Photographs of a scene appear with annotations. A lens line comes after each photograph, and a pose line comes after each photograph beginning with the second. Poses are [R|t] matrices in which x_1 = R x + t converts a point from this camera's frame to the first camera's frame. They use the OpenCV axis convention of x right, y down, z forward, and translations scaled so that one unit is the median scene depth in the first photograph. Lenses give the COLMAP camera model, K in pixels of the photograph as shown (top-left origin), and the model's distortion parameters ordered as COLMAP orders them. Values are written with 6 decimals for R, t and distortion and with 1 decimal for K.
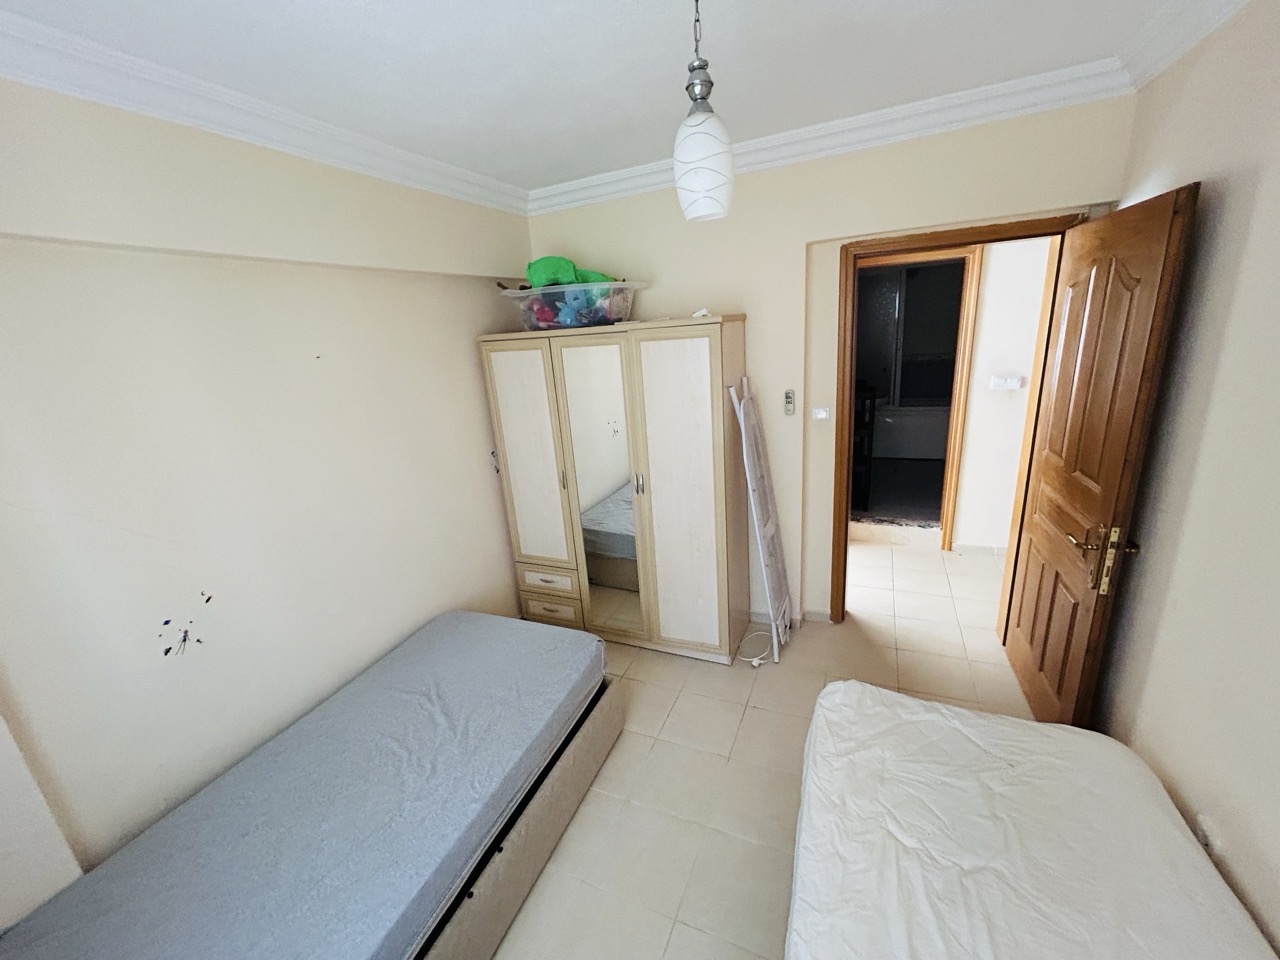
lens RADIAL K [[516.5, 0, 640.8], [0, 516.5, 482.4], [0, 0, 1]] dist [-0.001130, -0.000072]
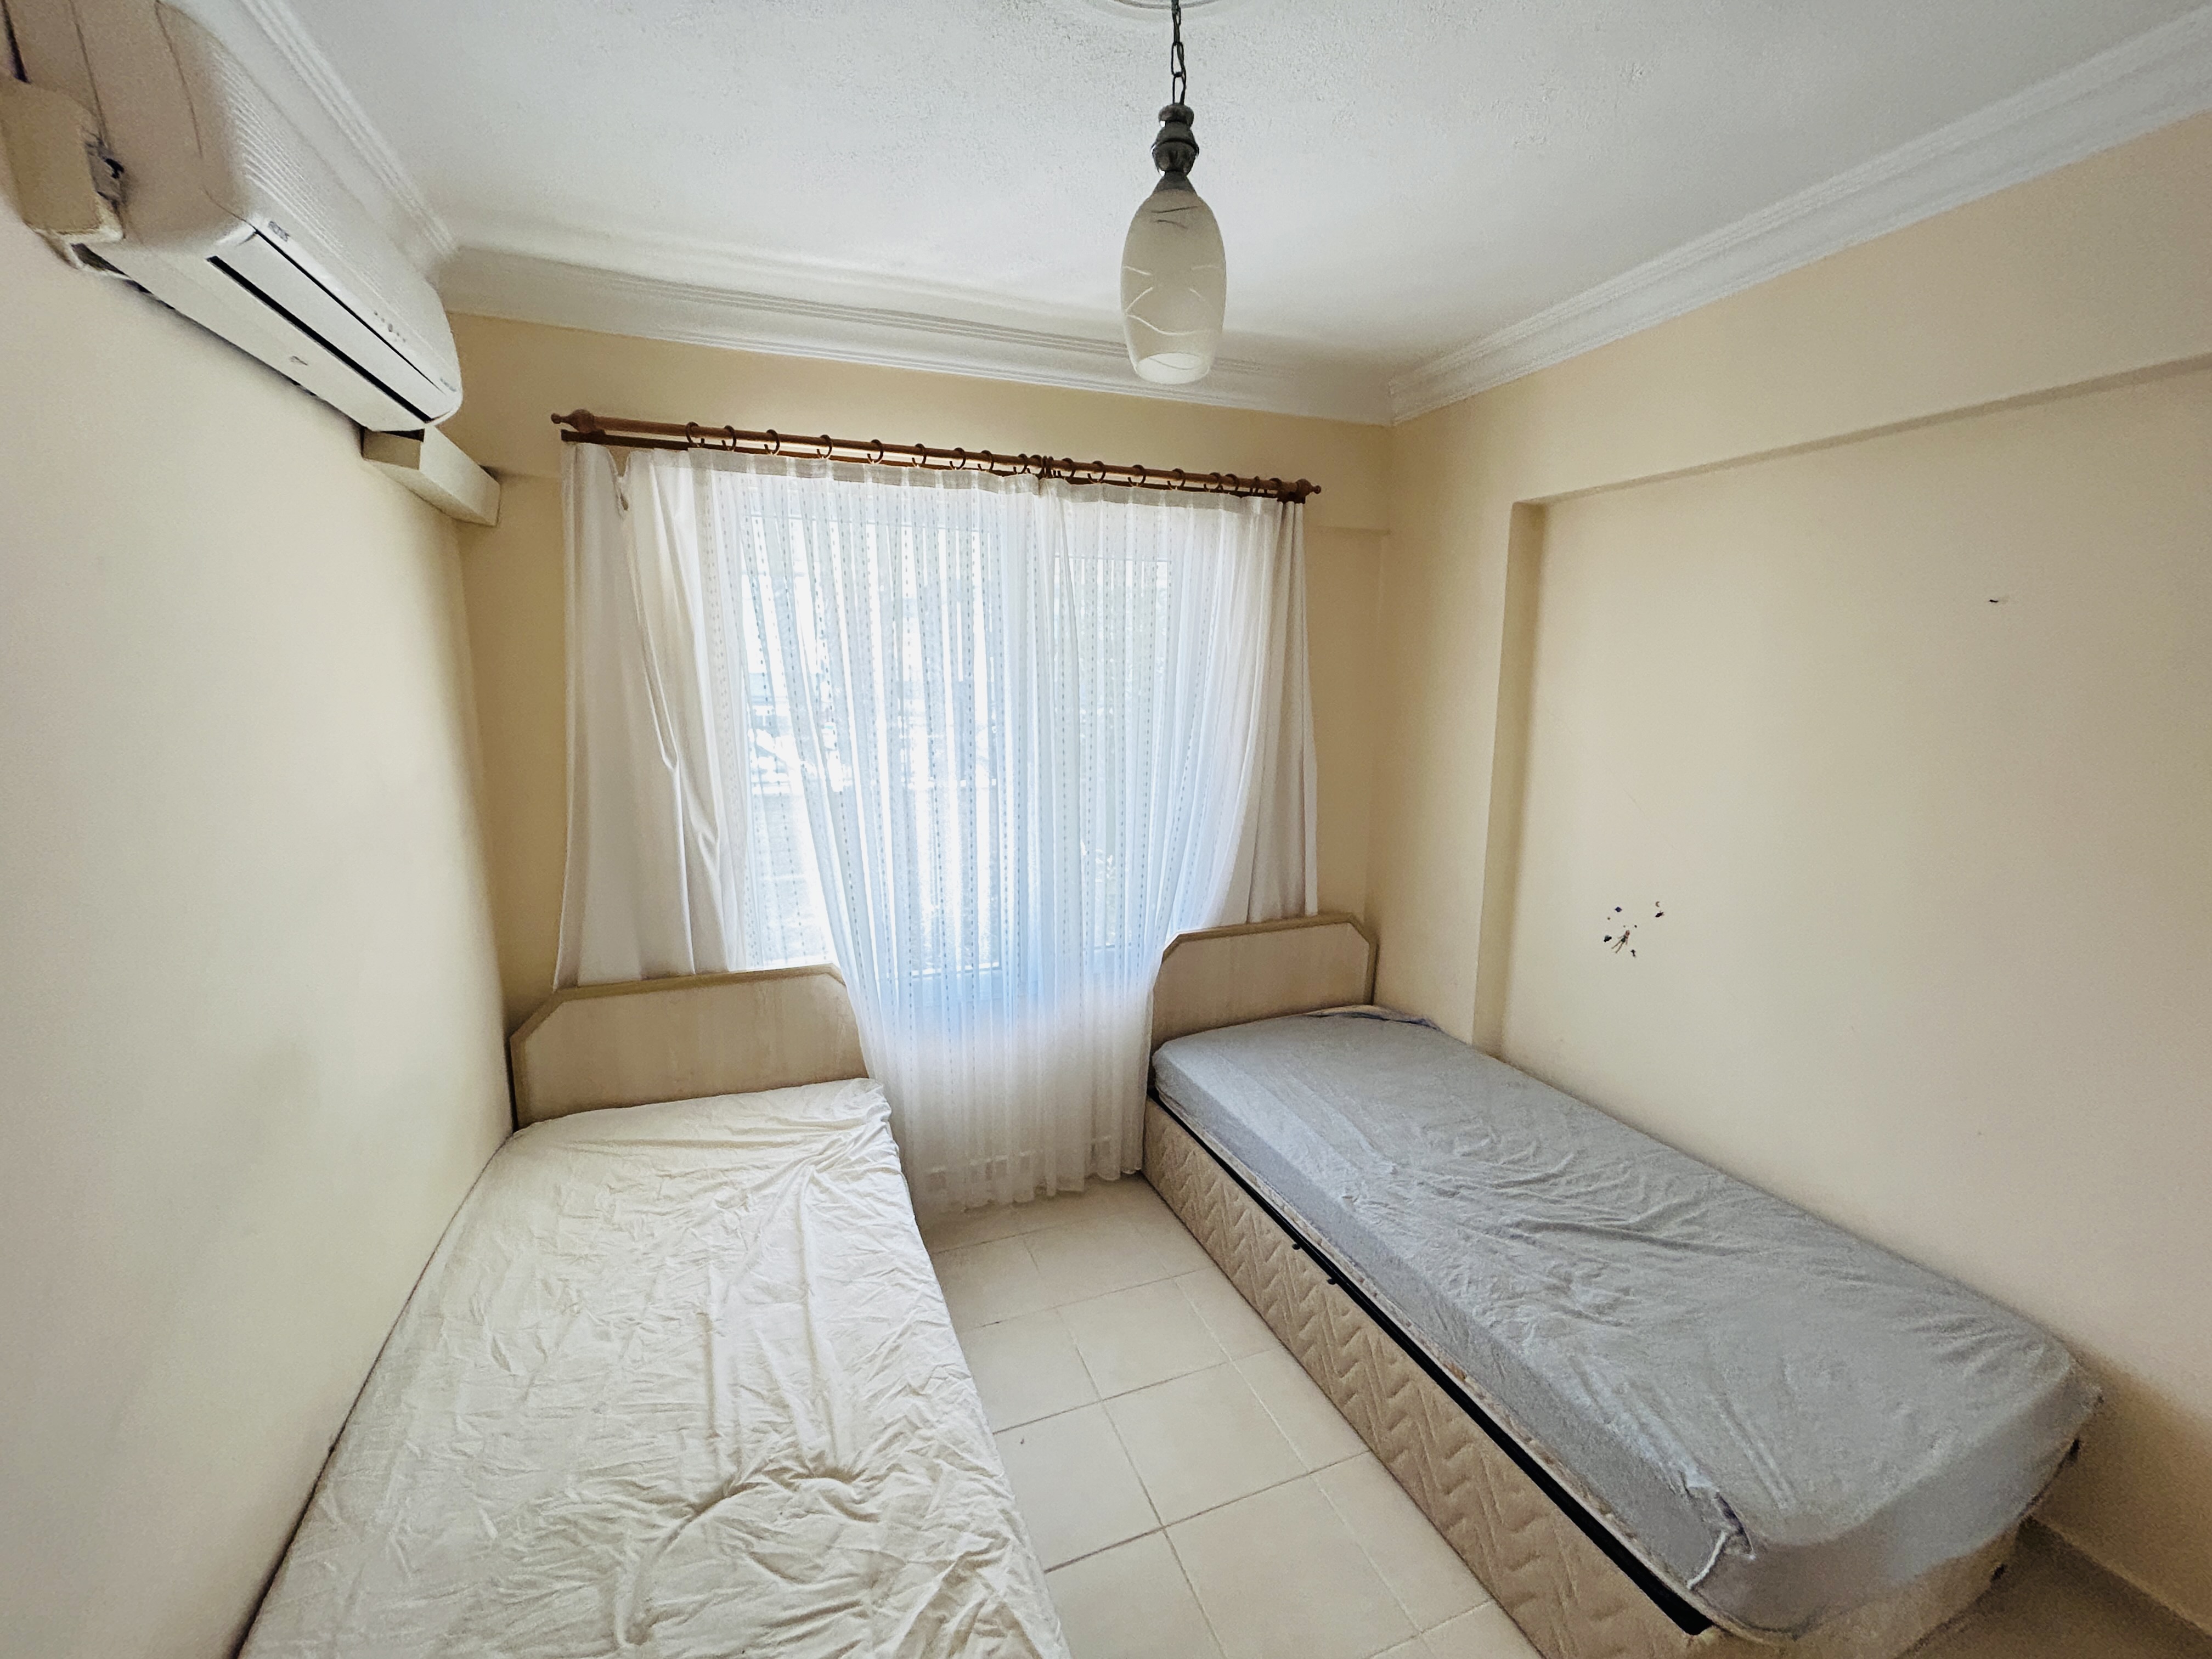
lens RADIAL K [[892.6, 0, 1107.3], [0, 892.6, 833.7], [0, 0, 1]] dist [-0.001130, -0.000072]
pose [[-0.707435, 0.196402, -0.678942, 0.686245], [-0.158522, 0.892050, 0.423224, -0.343208], [0.688772, 0.407030, -0.599933, 1.273251]]
